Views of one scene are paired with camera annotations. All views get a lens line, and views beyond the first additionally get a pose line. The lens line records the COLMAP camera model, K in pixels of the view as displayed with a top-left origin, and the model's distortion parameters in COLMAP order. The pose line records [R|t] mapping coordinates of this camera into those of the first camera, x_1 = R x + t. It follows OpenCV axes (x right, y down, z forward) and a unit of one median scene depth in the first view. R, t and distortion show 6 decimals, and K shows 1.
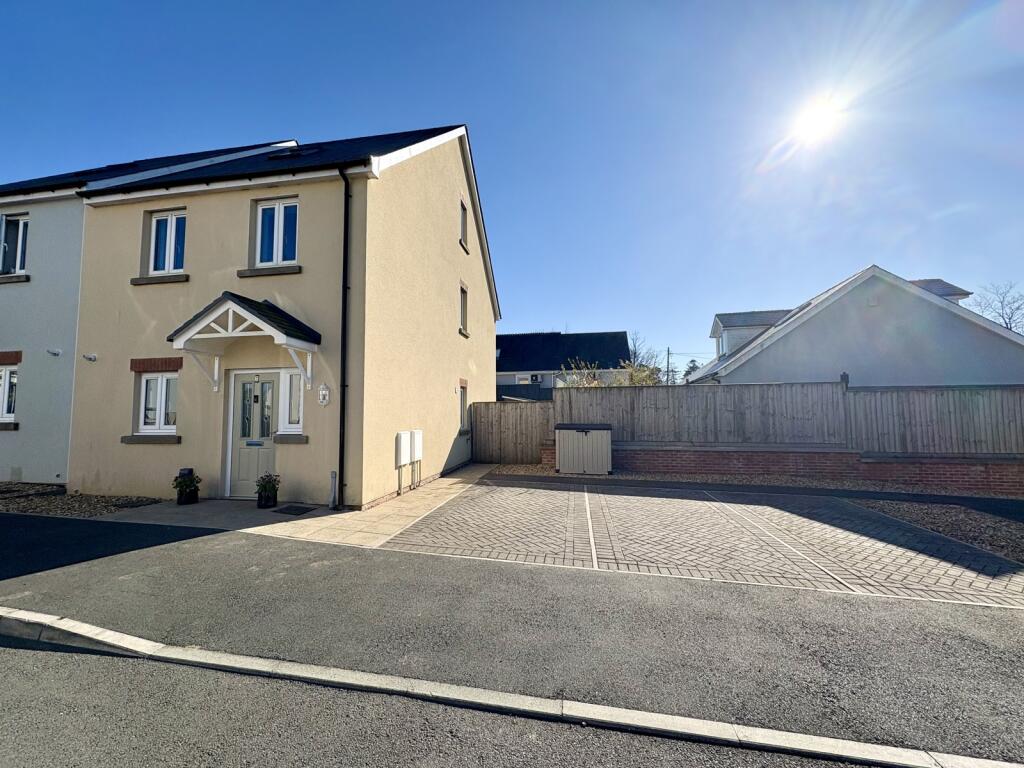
lens RADIAL K [[407.2, 0, 511.2], [0, 407.2, 383.0], [0, 0, 1]] dist [-0.000288, 0.000268]
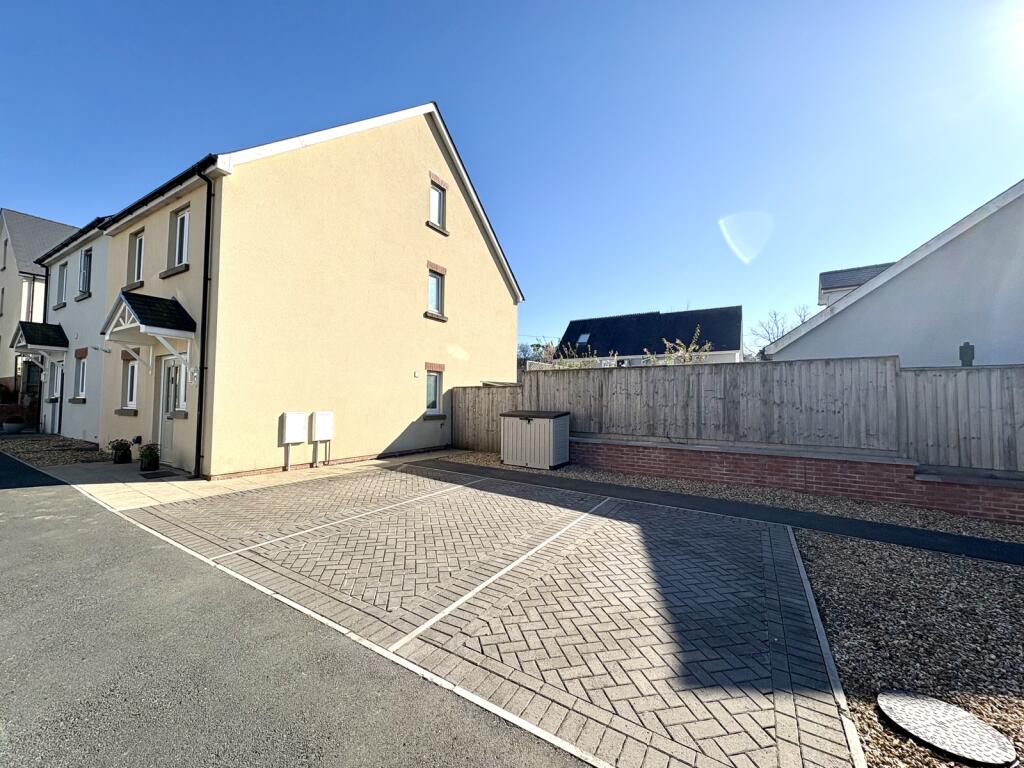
lens RADIAL K [[407.2, 0, 511.2], [0, 407.2, 383.0], [0, 0, 1]] dist [-0.000288, 0.000268]
pose [[0.930679, -0.000685, -0.365836, 0.694078], [0.010382, 0.999645, 0.024541, 0.026248], [0.365689, -0.026638, 0.930356, 0.241610]]
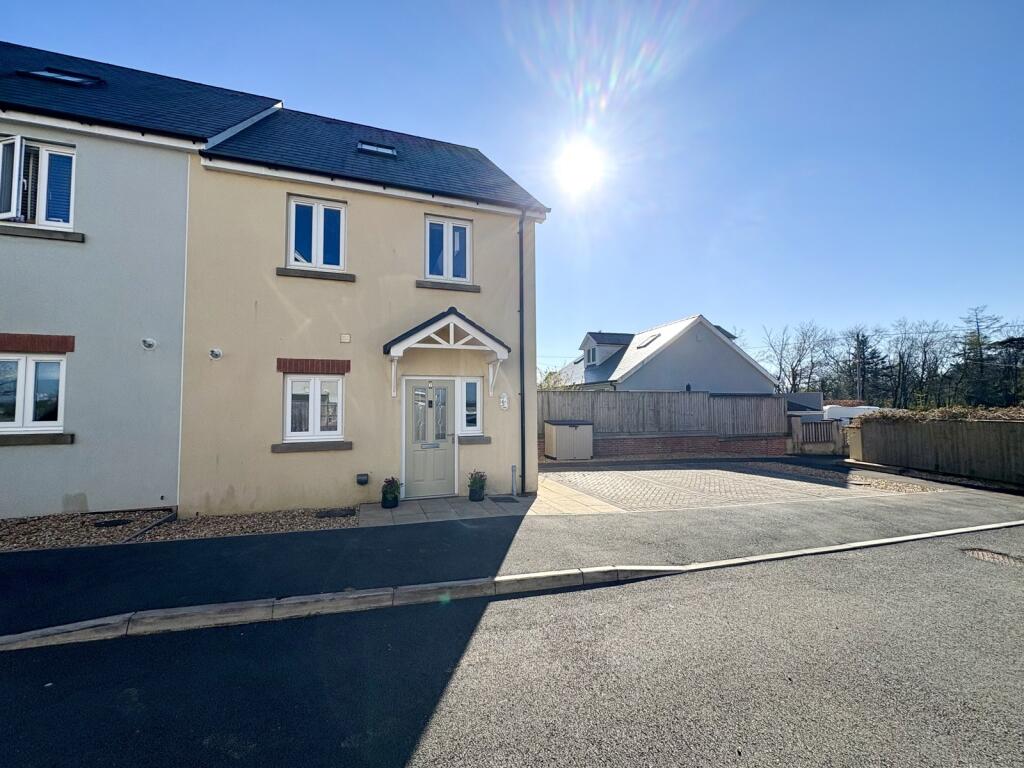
lens RADIAL K [[407.2, 0, 511.2], [0, 407.2, 383.0], [0, 0, 1]] dist [-0.000288, 0.000268]
pose [[0.875437, 0.027737, 0.482535, -0.907749], [-0.036025, 0.999320, 0.007916, -0.029993], [-0.481987, -0.024313, 0.875841, -0.031161]]
